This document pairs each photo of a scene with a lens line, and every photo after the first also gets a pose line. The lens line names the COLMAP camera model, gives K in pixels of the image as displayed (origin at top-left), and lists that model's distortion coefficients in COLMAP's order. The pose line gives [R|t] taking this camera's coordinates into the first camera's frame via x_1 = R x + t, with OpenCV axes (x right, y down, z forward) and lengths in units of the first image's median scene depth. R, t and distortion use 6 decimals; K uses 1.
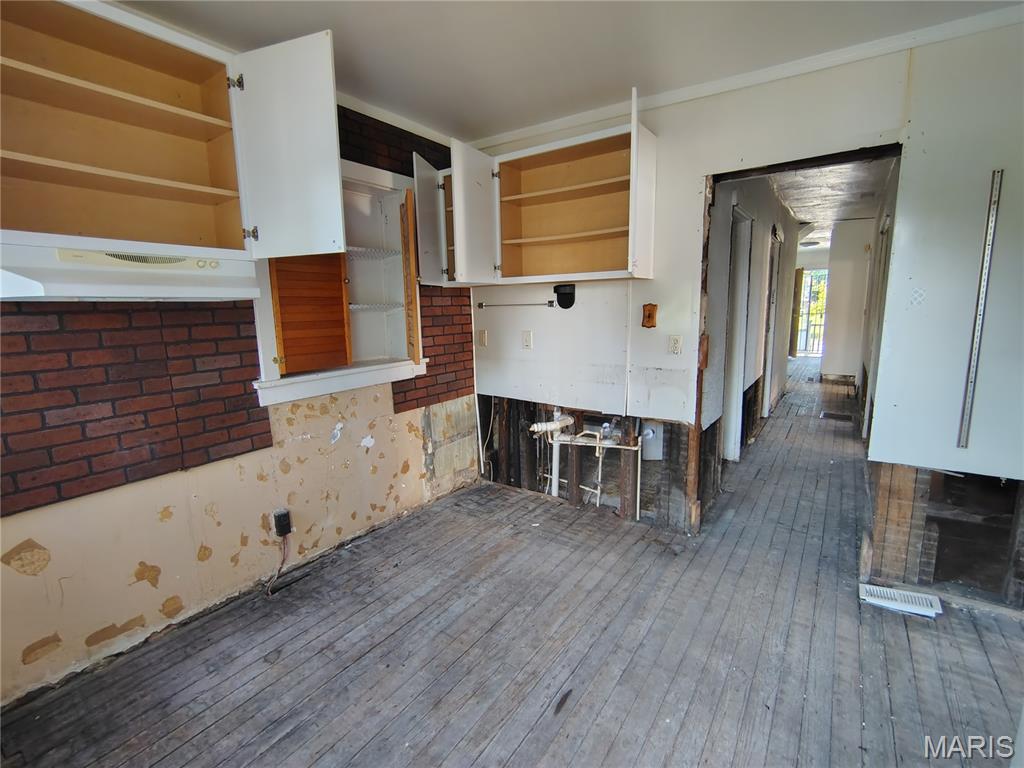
lens RADIAL K [[489.6, 0, 485.7], [0, 489.6, 391.0], [0, 0, 1]] dist [-0.011964, 0.003743]
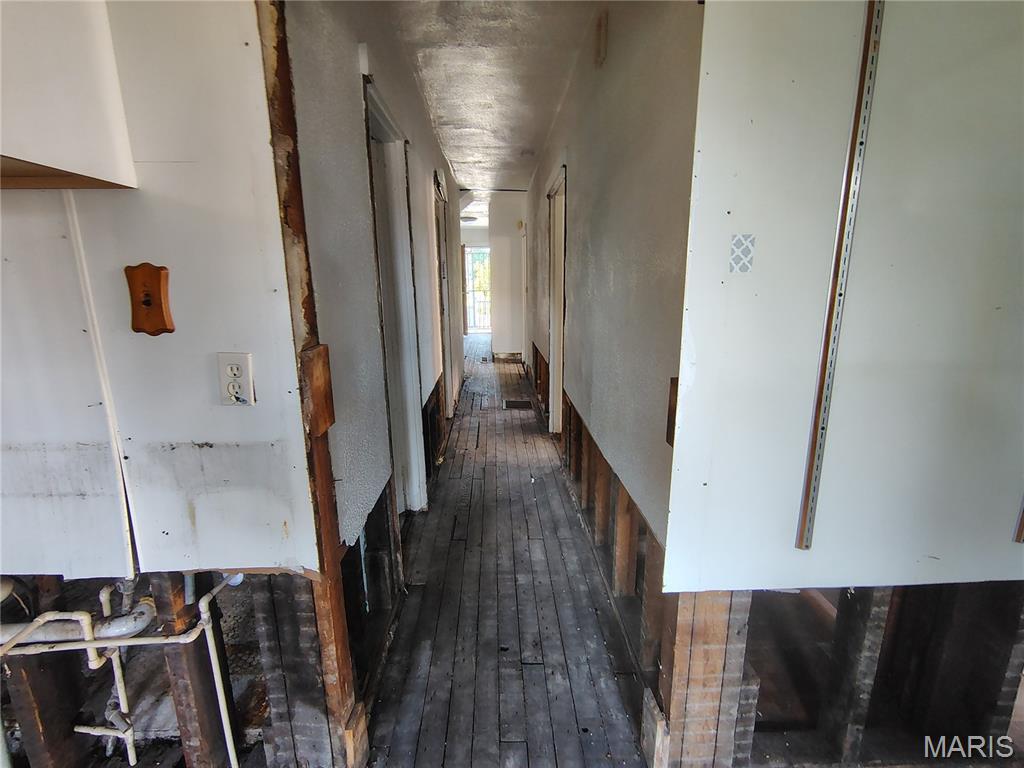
lens RADIAL K [[489.6, 0, 514.7], [0, 489.6, 388.5], [0, 0, 1]] dist [-0.011964, 0.003743]
pose [[0.780754, -0.121231, 0.612965, 0.256020], [0.096675, 0.992622, 0.073181, -0.073900], [-0.617314, 0.002122, 0.786714, 0.460369]]
